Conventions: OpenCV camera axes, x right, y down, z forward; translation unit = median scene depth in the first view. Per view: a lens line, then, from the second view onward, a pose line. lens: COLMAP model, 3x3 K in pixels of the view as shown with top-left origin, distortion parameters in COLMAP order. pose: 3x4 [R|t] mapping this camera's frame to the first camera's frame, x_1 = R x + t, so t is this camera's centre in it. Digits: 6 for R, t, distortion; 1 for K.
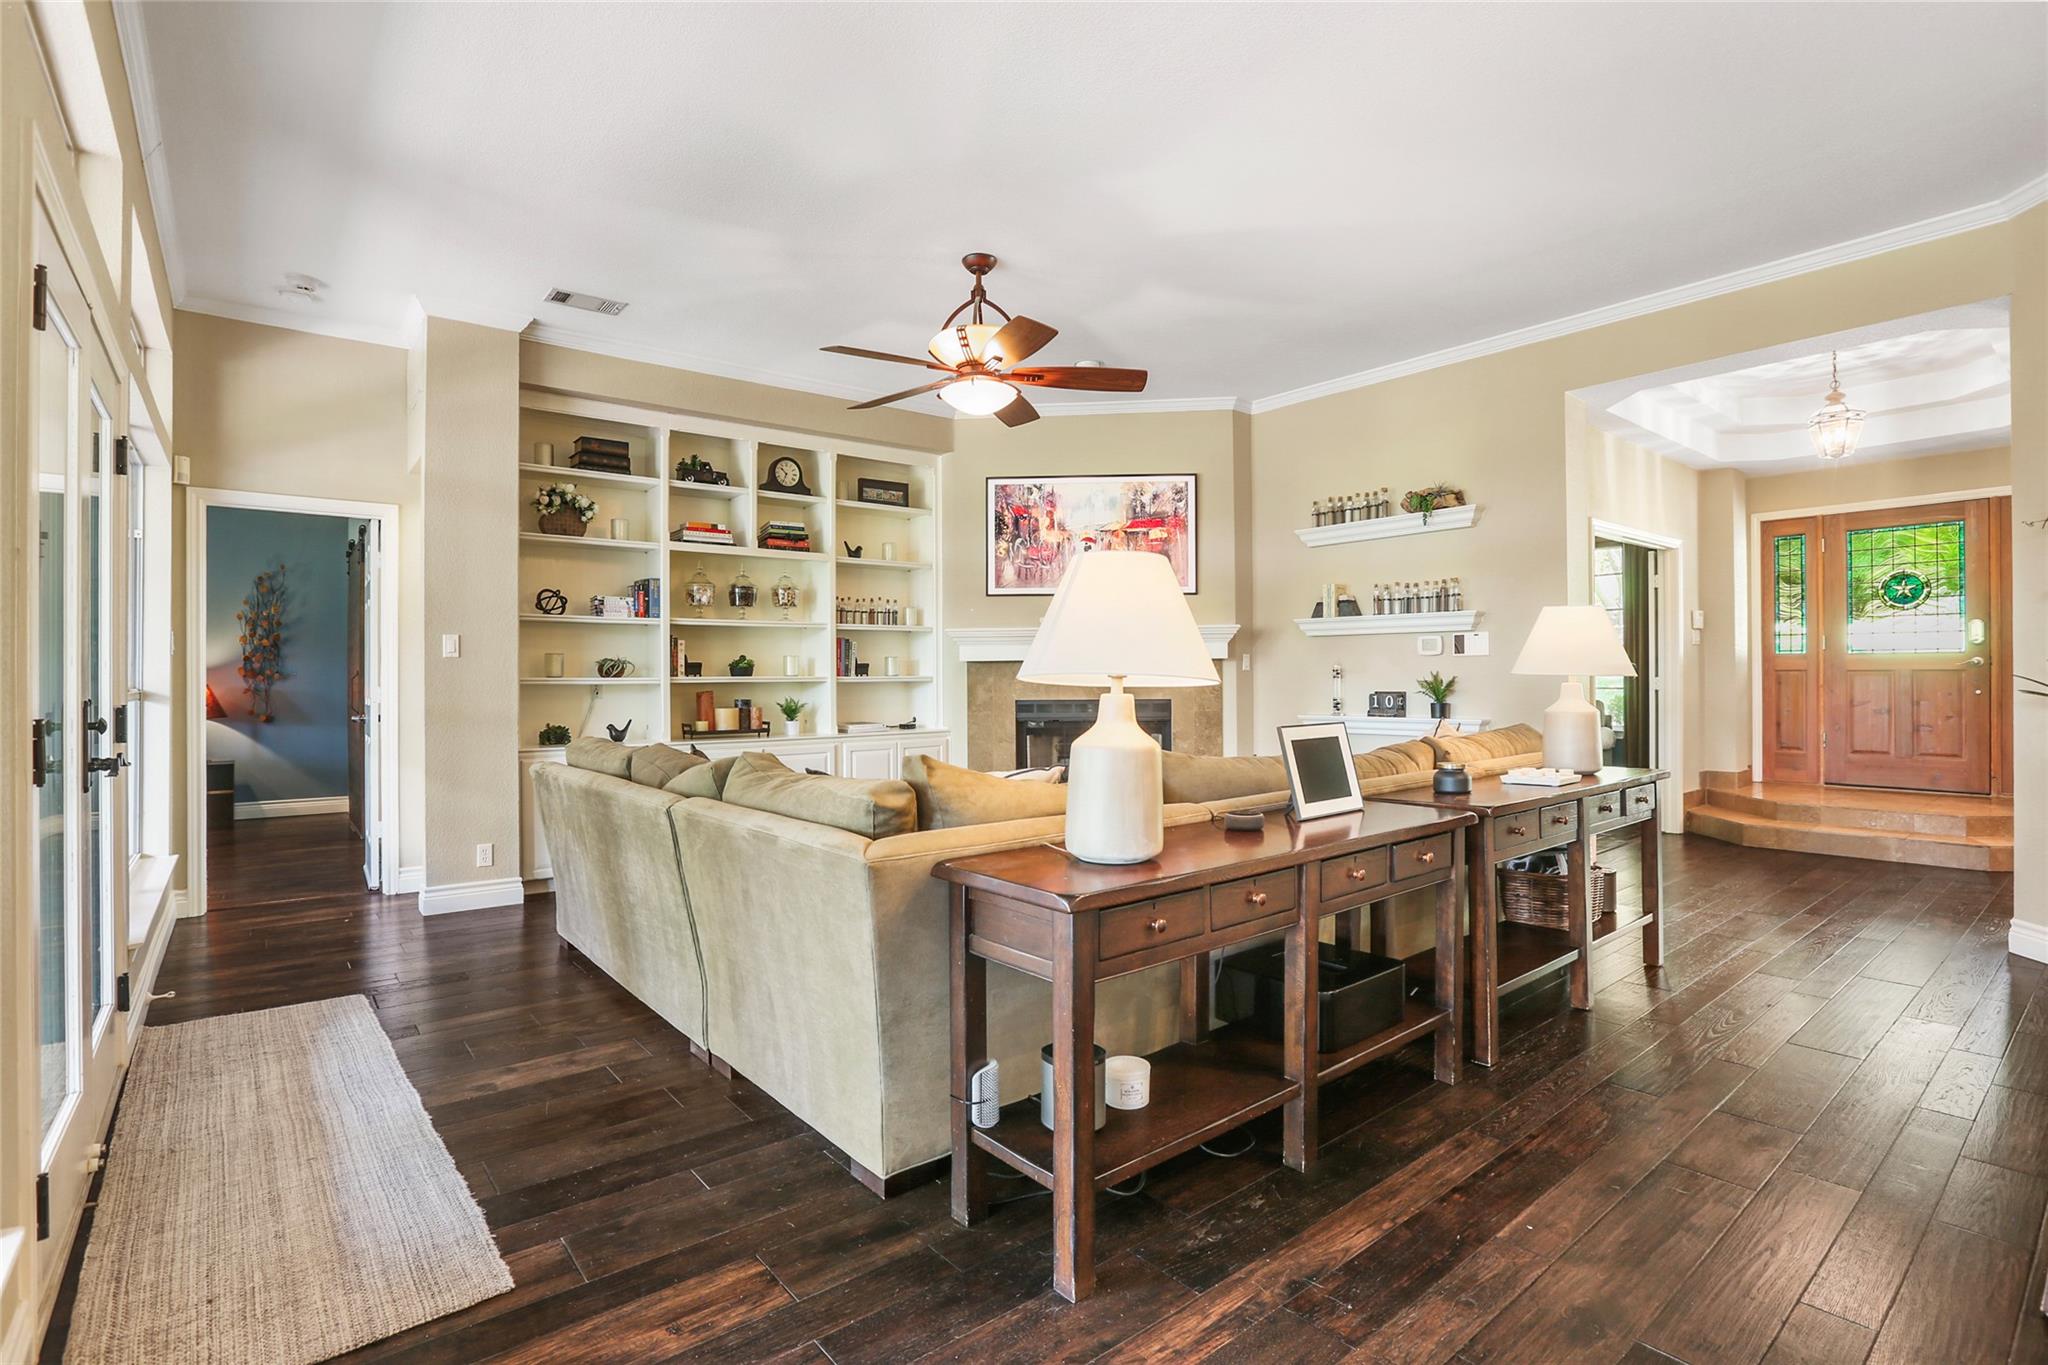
lens RADIAL K [[970.5, 0, 1022.2], [0, 970.5, 676.1], [0, 0, 1]] dist [-0.072630, 0.032930]
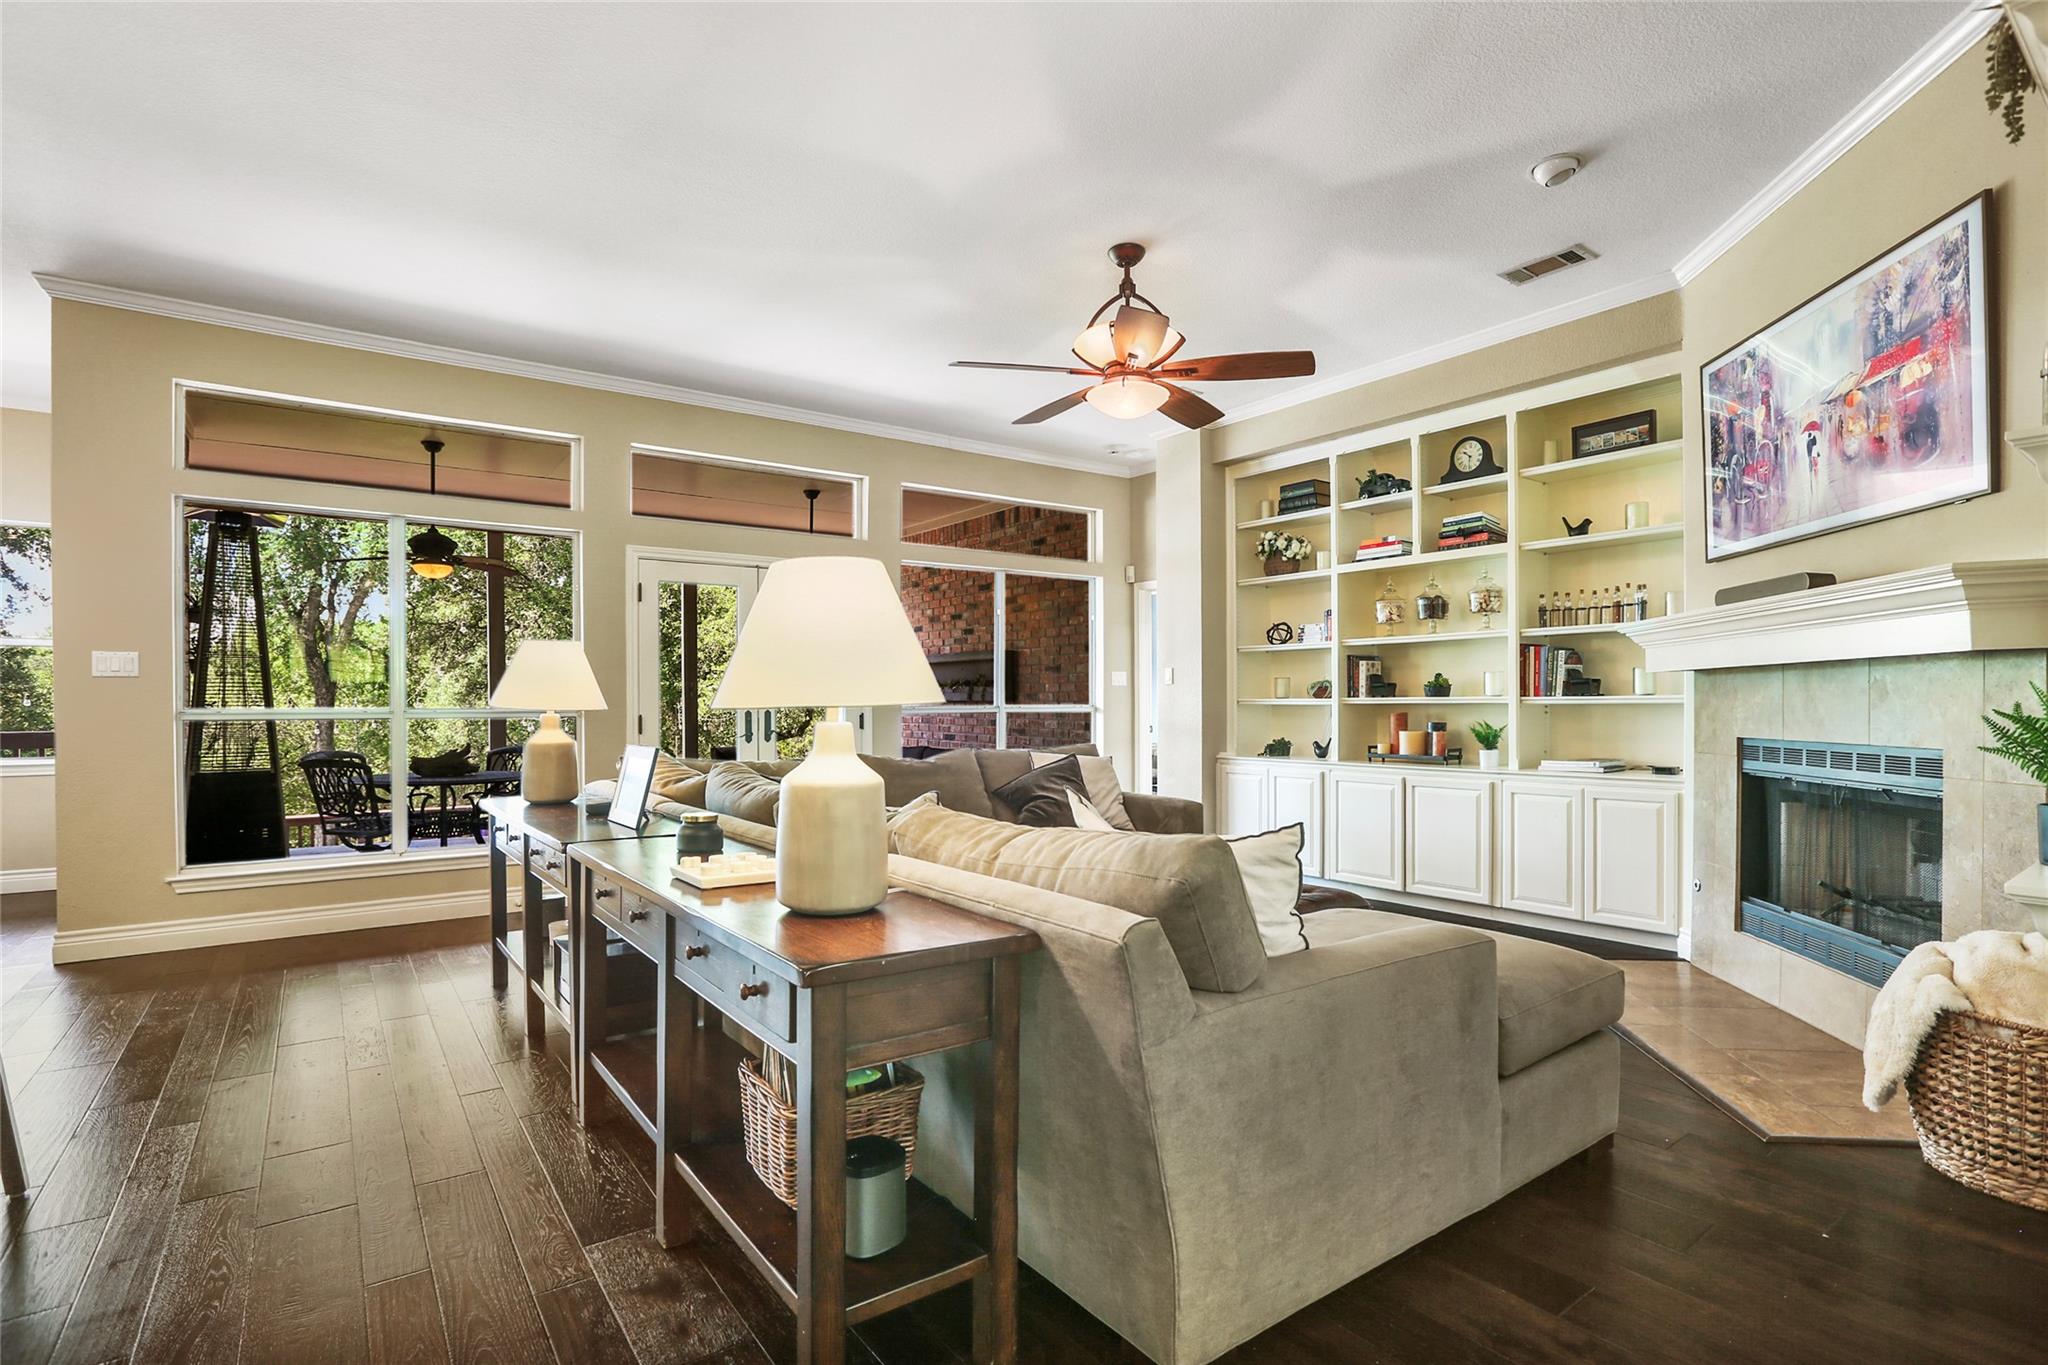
lens RADIAL K [[982.8, 0, 1024.8], [0, 982.8, 688.7], [0, 0, 1]] dist [-0.046759, 0.017748]
pose [[-0.045602, -0.008981, -0.998919, 0.665674], [0.004524, 0.999947, -0.009197, -0.000469], [0.998949, -0.004939, -0.045559, 0.693010]]
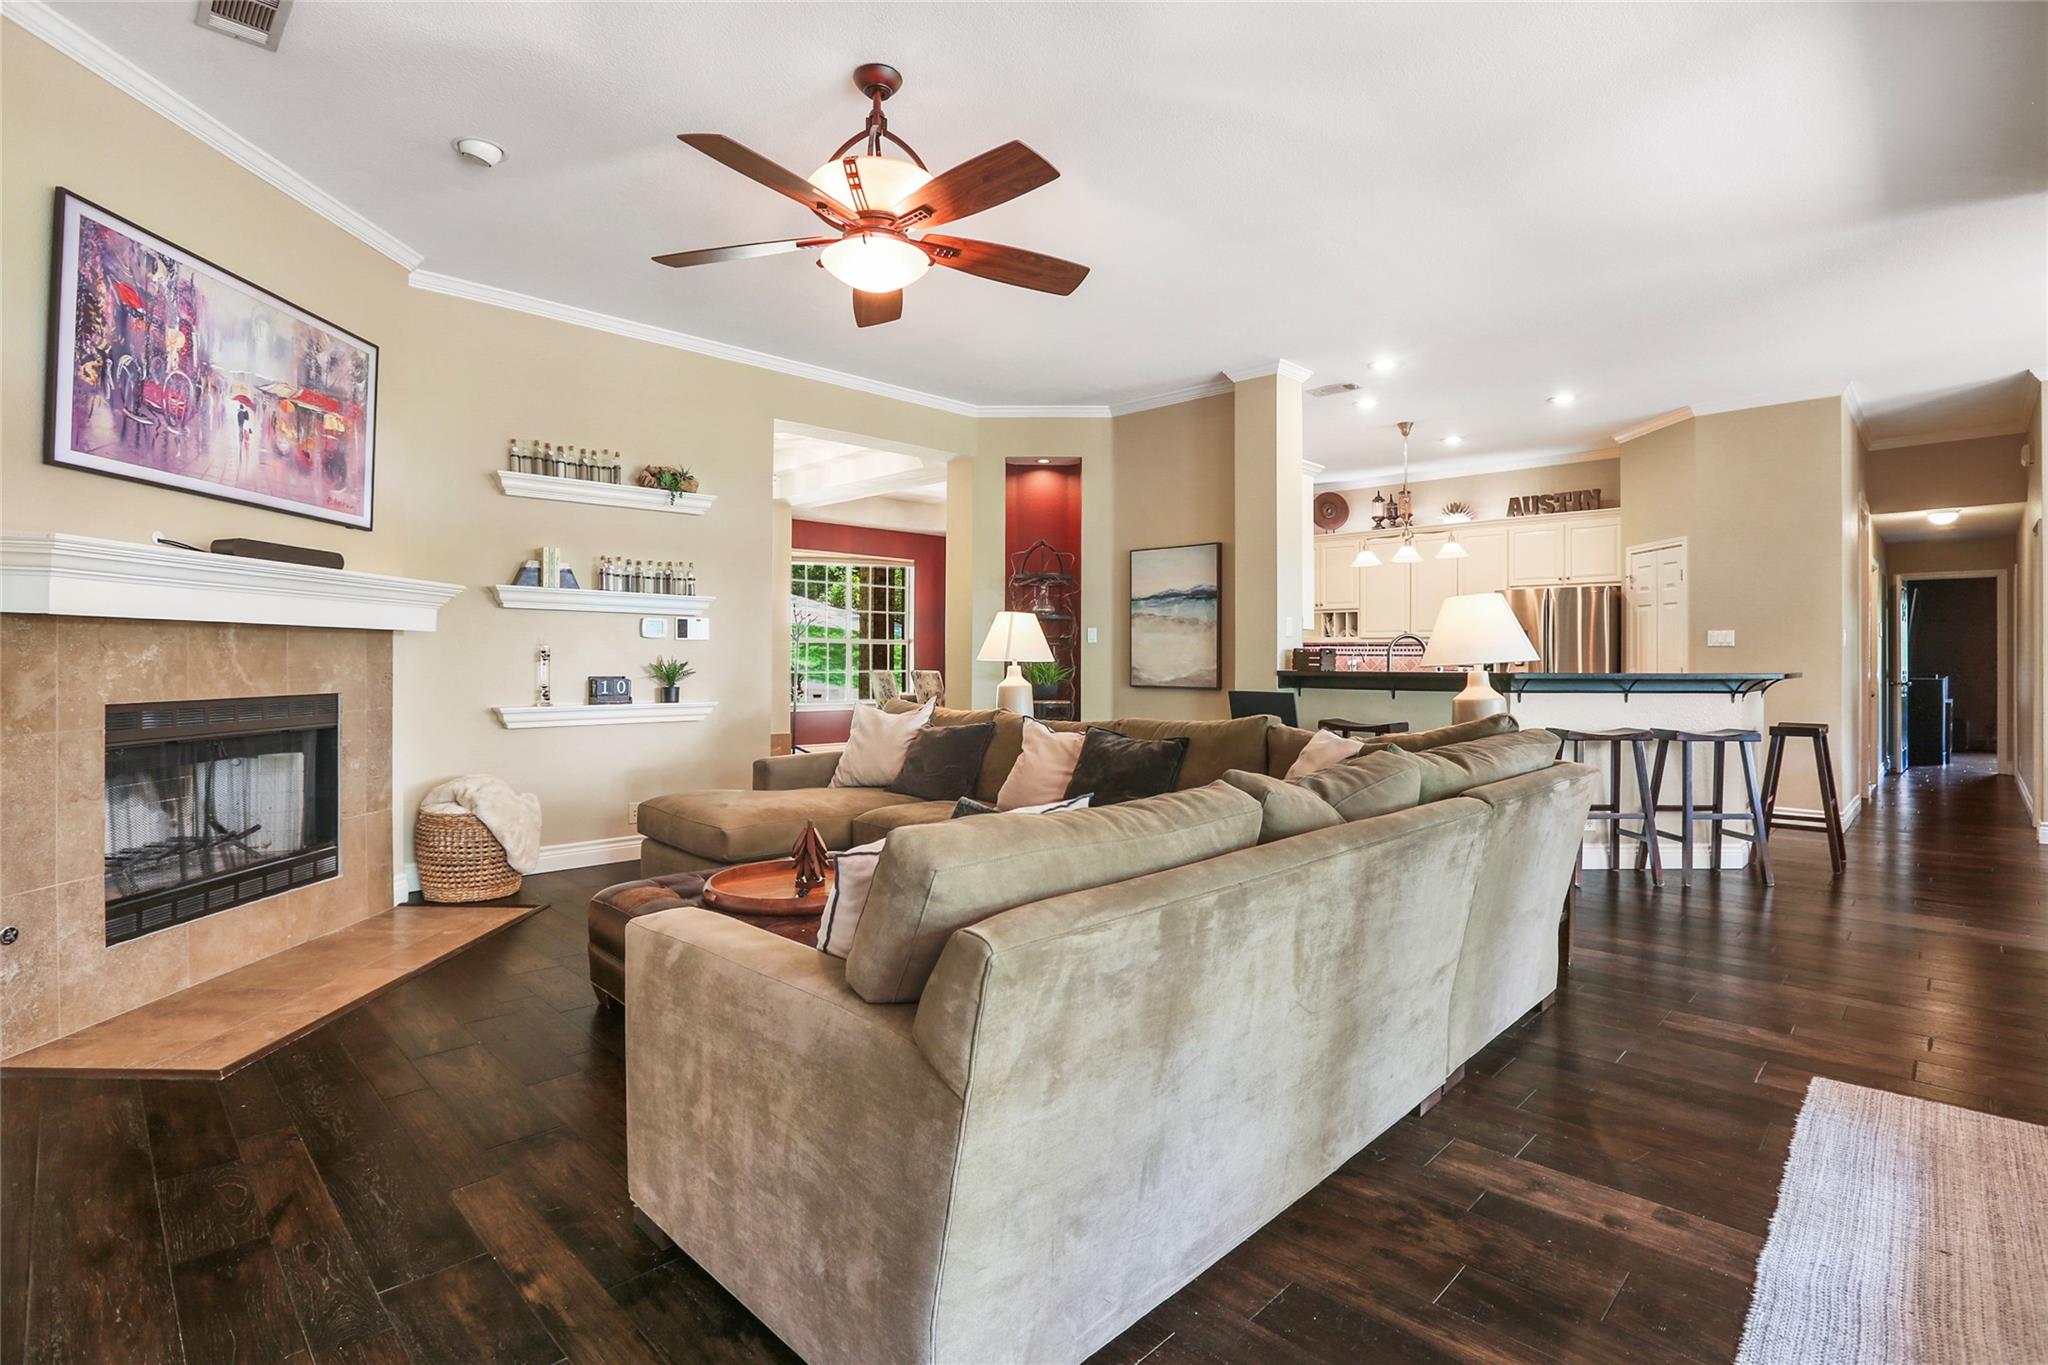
lens RADIAL K [[969.6, 0, 1024.5], [0, 969.6, 652.1], [0, 0, 1]] dist [-0.031191, 0.001014]
pose [[-0.102380, 0.016698, 0.994605, -0.562247], [-0.000844, 0.999857, -0.016873, 0.008252], [-0.994745, -0.002567, -0.102351, 0.707971]]
